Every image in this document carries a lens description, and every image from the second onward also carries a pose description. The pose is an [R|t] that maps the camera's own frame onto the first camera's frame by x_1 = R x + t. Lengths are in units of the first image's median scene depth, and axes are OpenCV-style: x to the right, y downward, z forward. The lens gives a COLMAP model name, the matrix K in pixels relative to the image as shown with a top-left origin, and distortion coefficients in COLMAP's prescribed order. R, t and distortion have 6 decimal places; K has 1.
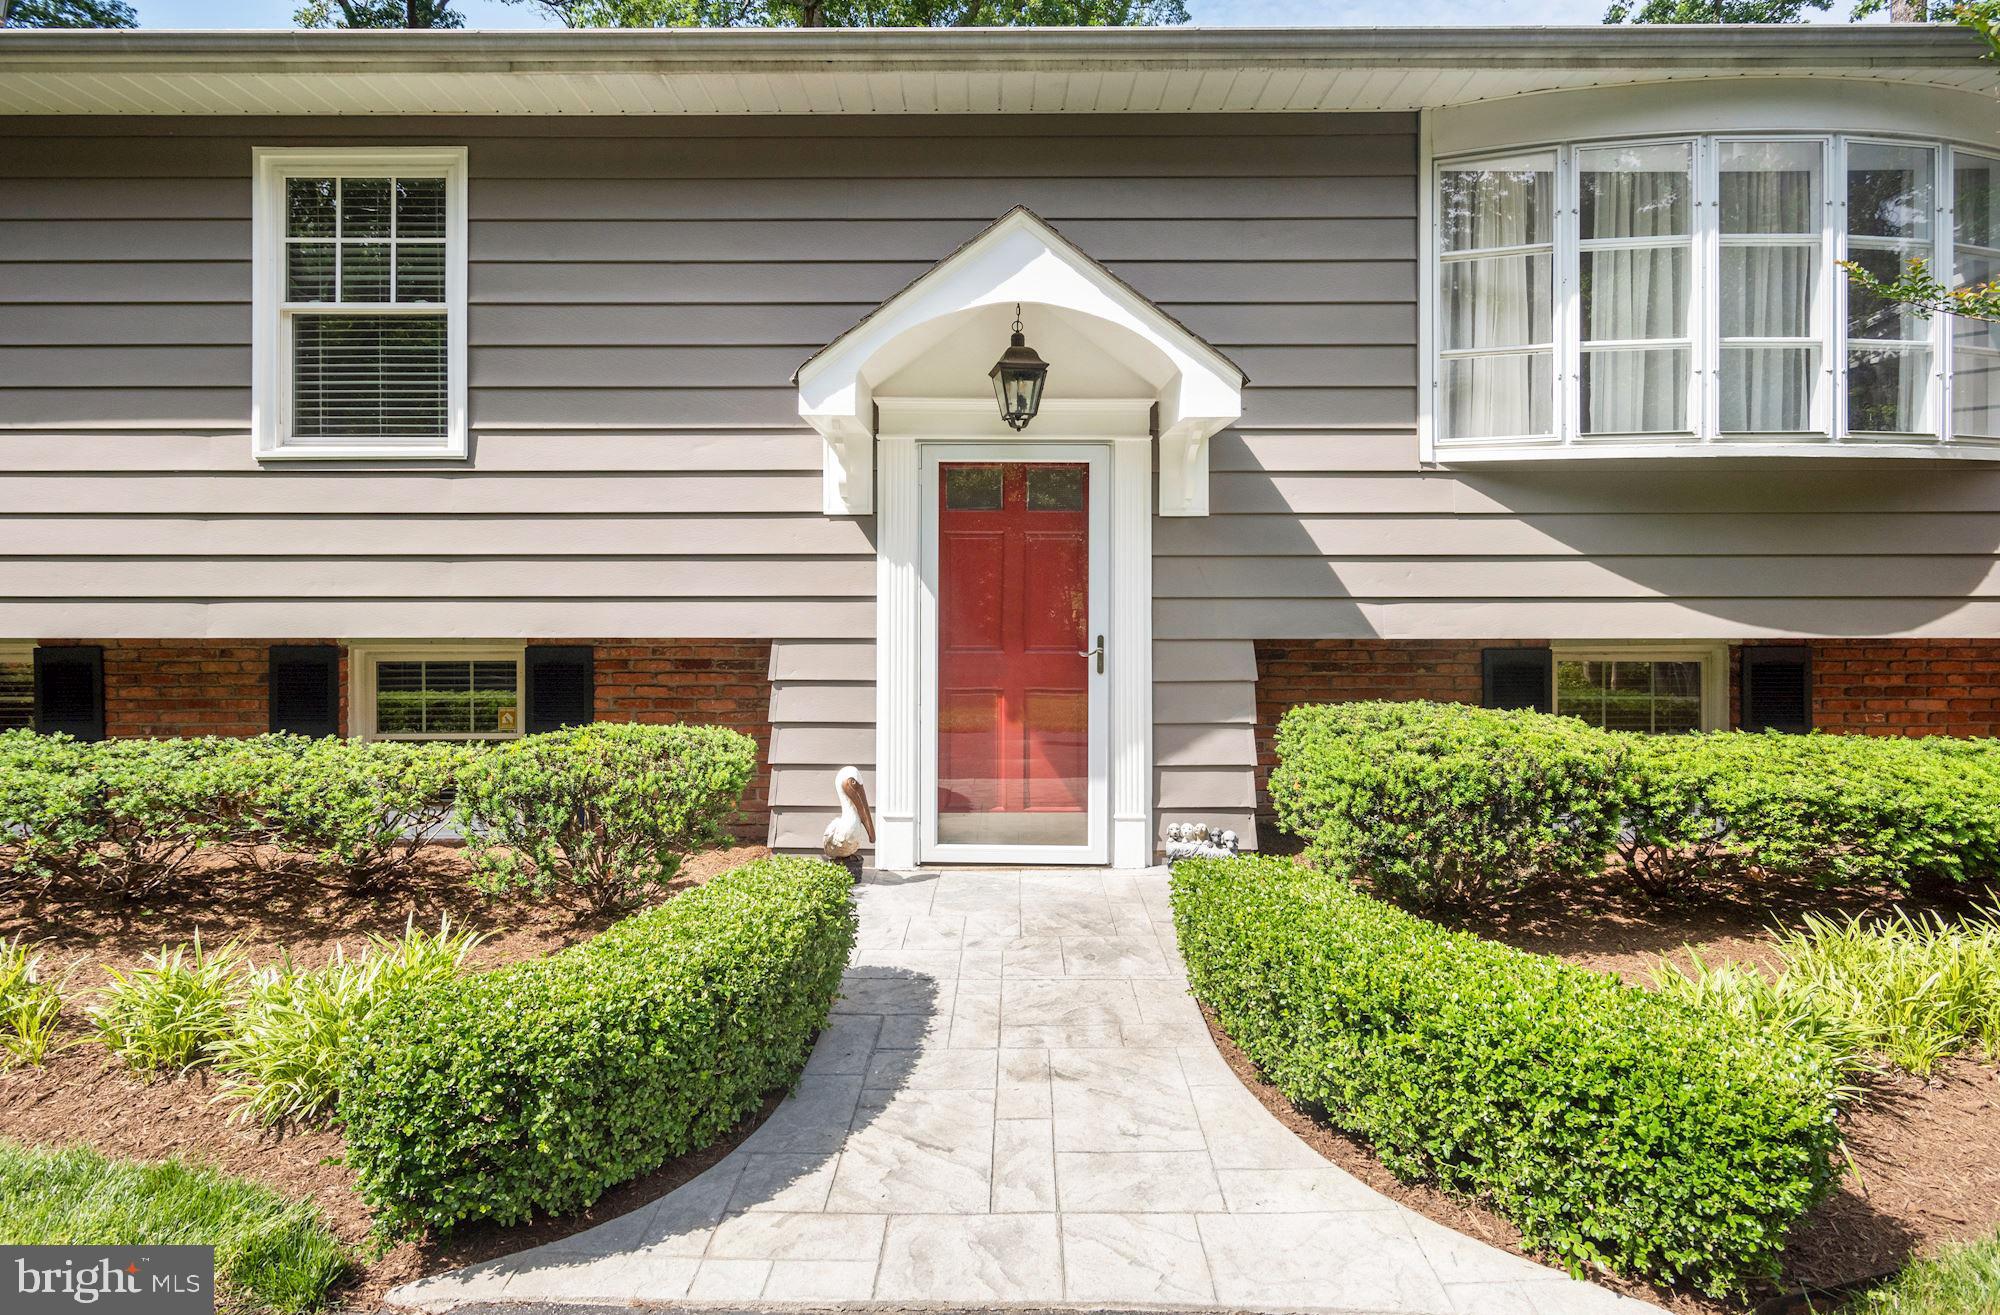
lens RADIAL K [[2524.5, 0, 1001.8], [0, 2524.5, 654.6], [0, 0, 1]] dist [0.021663, 0.000000]
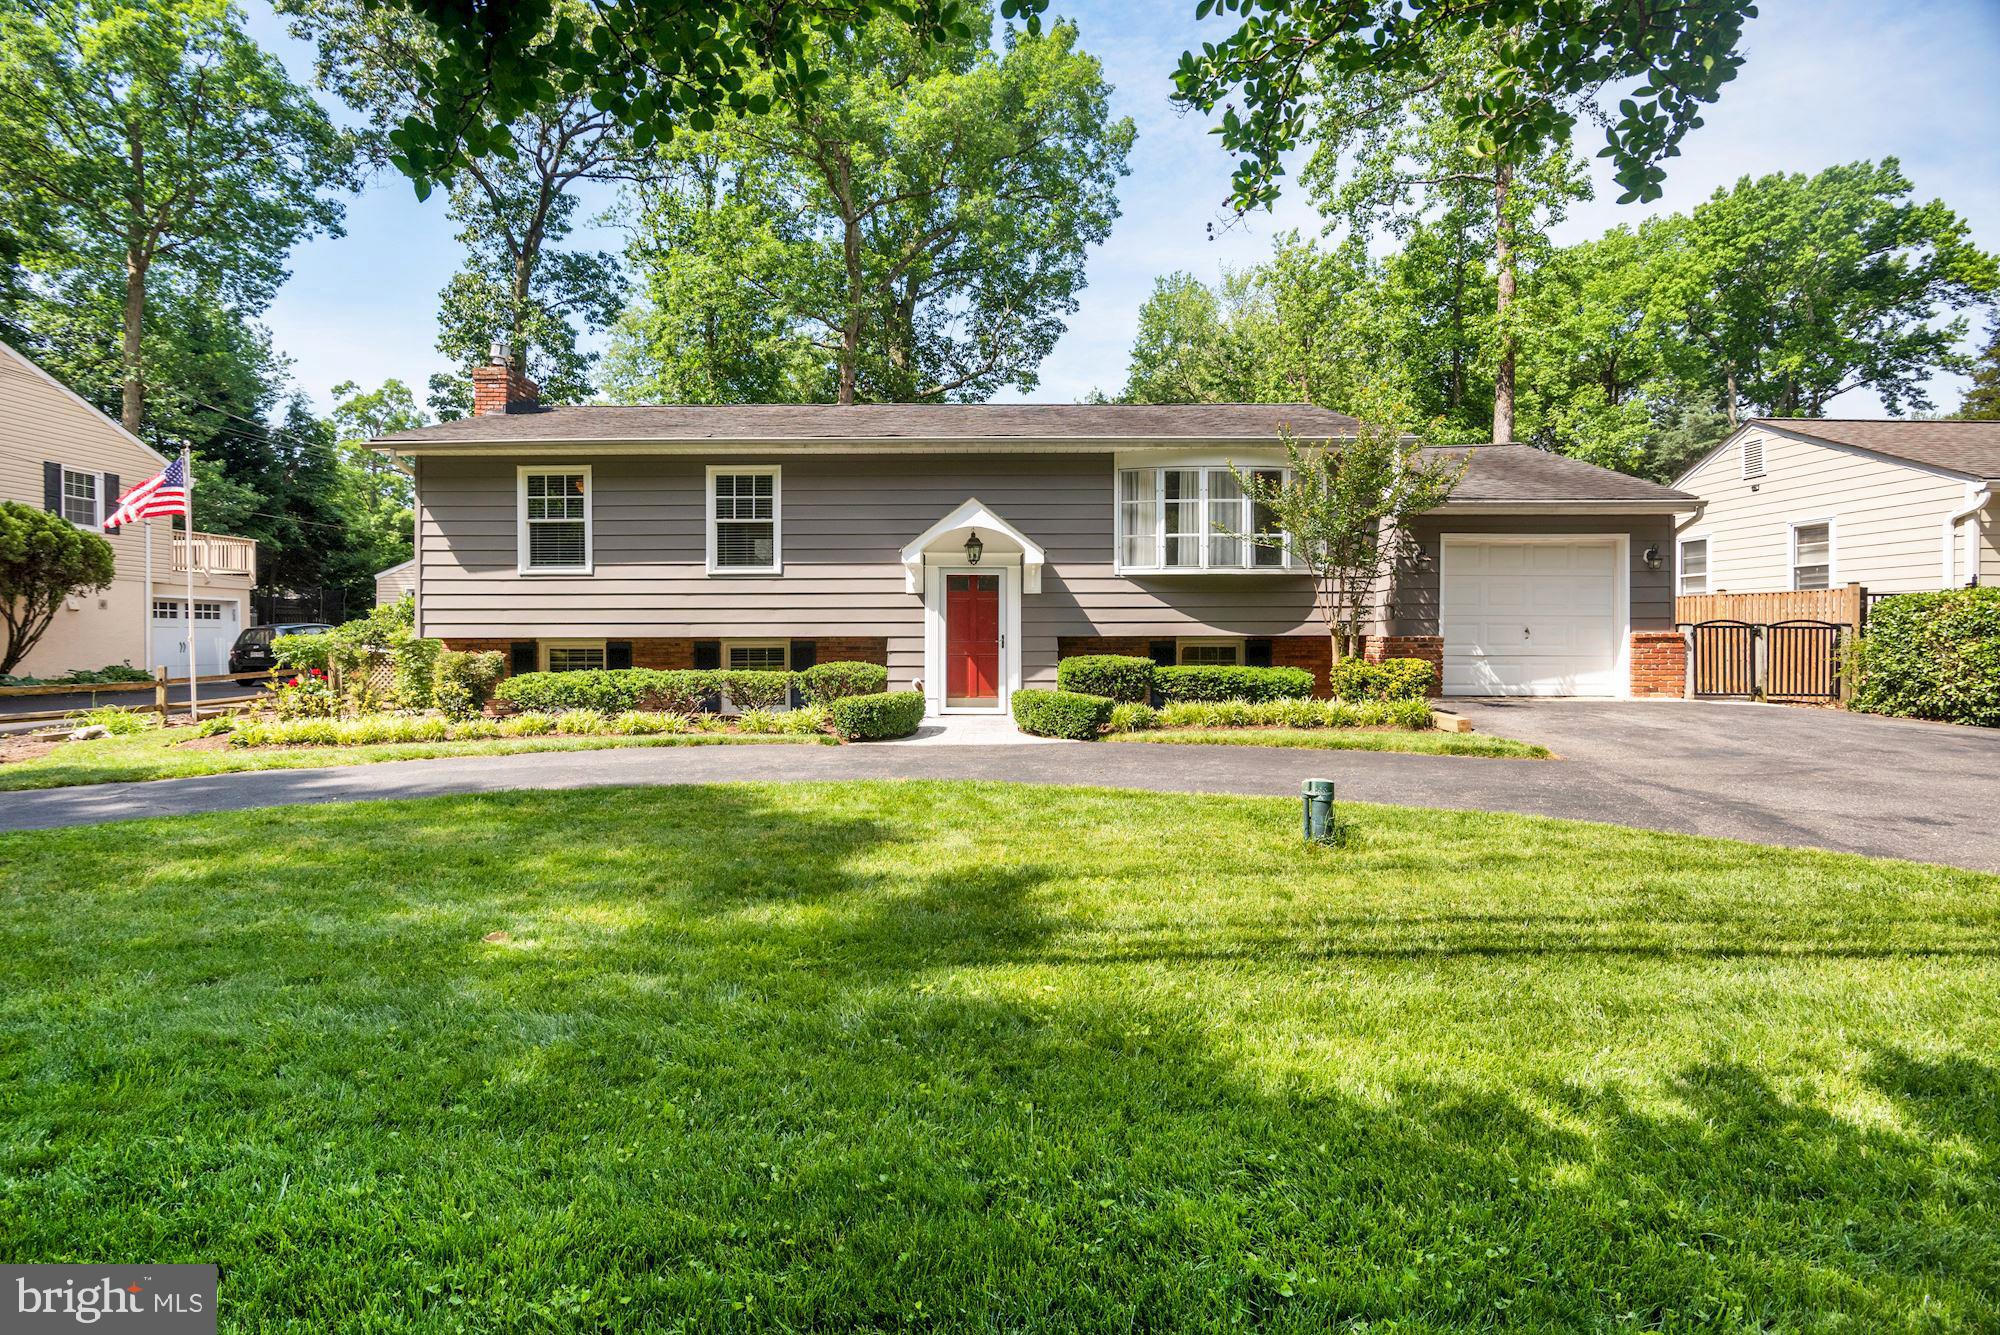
lens RADIAL K [[986.8, 0, 996.4], [0, 986.8, 658.3], [0, 0, 1]] dist [-0.025317, 0.001957]
pose [[0.999677, -0.003527, 0.025180, 0.003114], [0.003223, 0.999921, 0.012126, 0.004937], [-0.025221, -0.012041, 0.999609, -0.119717]]
